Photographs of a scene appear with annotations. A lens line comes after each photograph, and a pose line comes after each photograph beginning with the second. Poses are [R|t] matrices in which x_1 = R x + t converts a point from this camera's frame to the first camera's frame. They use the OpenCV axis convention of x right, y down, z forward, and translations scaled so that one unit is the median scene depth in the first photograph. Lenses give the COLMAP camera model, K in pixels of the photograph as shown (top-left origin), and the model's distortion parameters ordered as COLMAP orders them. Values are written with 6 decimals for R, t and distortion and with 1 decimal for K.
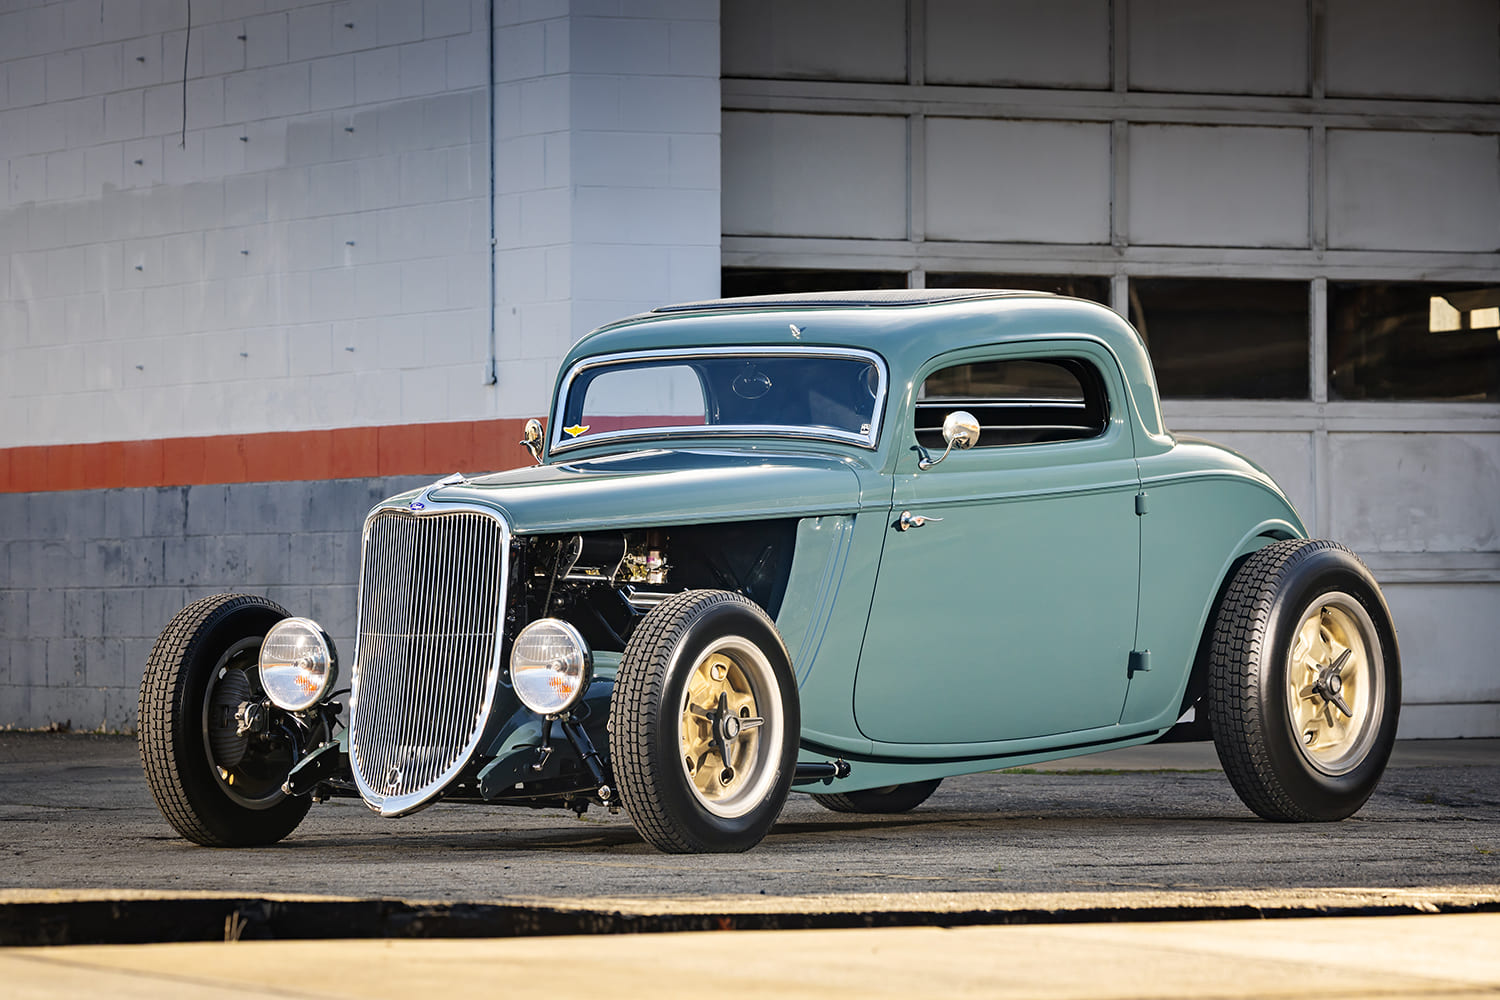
lens RADIAL K [[7282.8, 0, 750.0], [0, 7282.8, 500.0], [0, 0, 1]] dist [-0.215108, -2.003754]
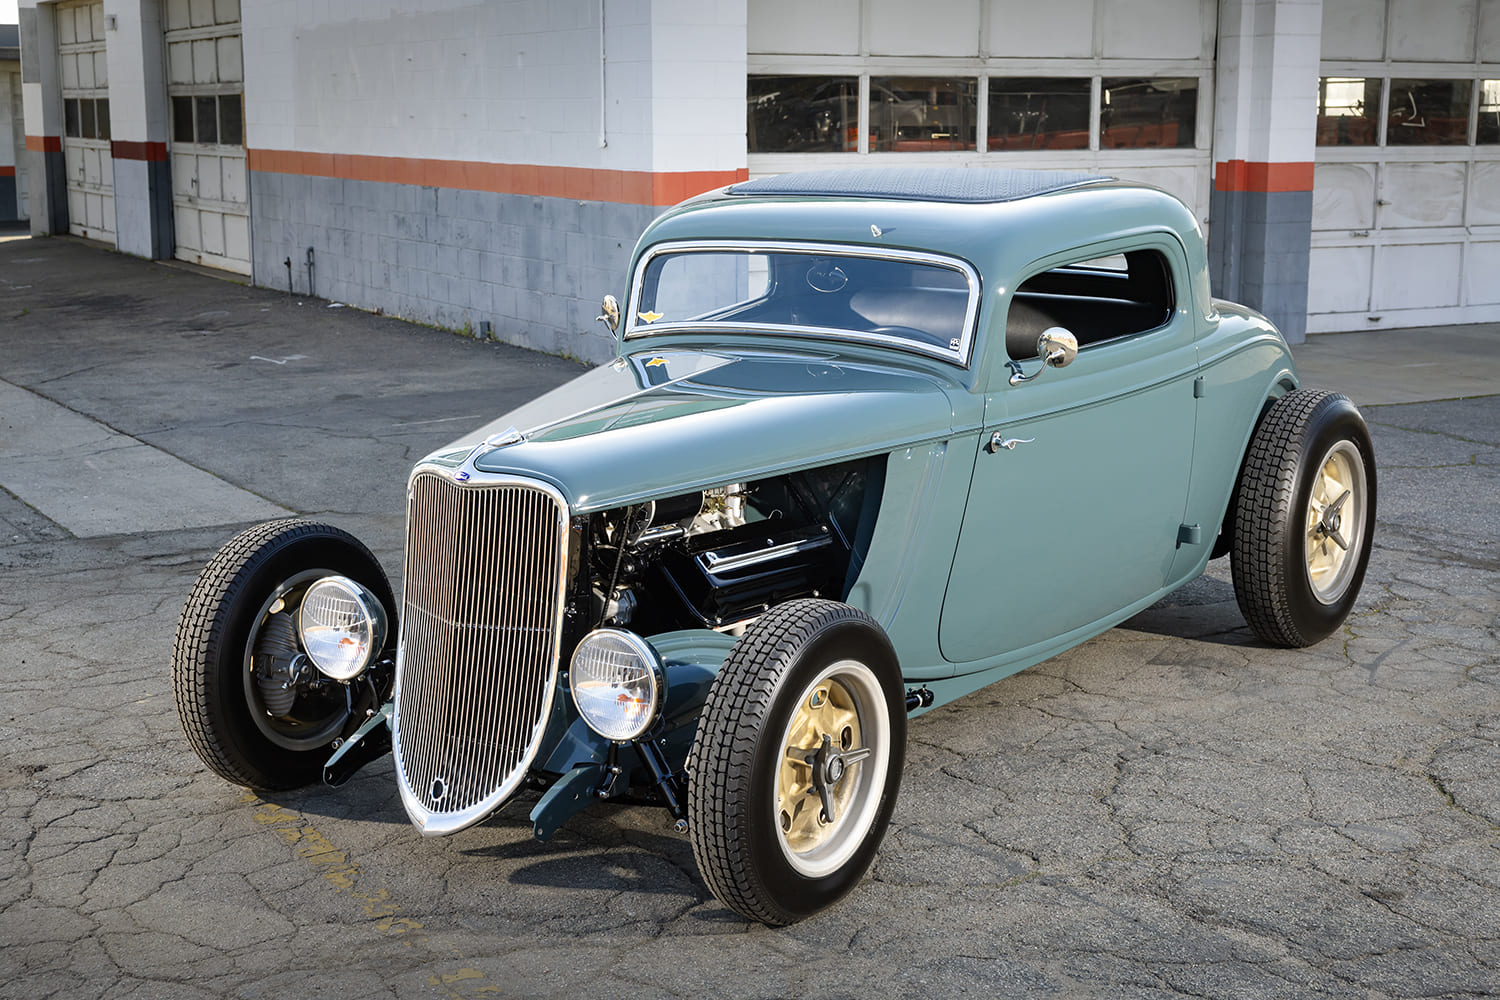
lens RADIAL K [[2148.1, 0, 750.0], [0, 2148.1, 500.0], [0, 0, 1]] dist [0.024361, 0.004394]
pose [[0.999852, 0.001899, 0.017082, -0.015267], [-0.005151, 0.981301, 0.192410, -0.042770], [-0.016397, -0.192470, 0.981166, 0.711004]]
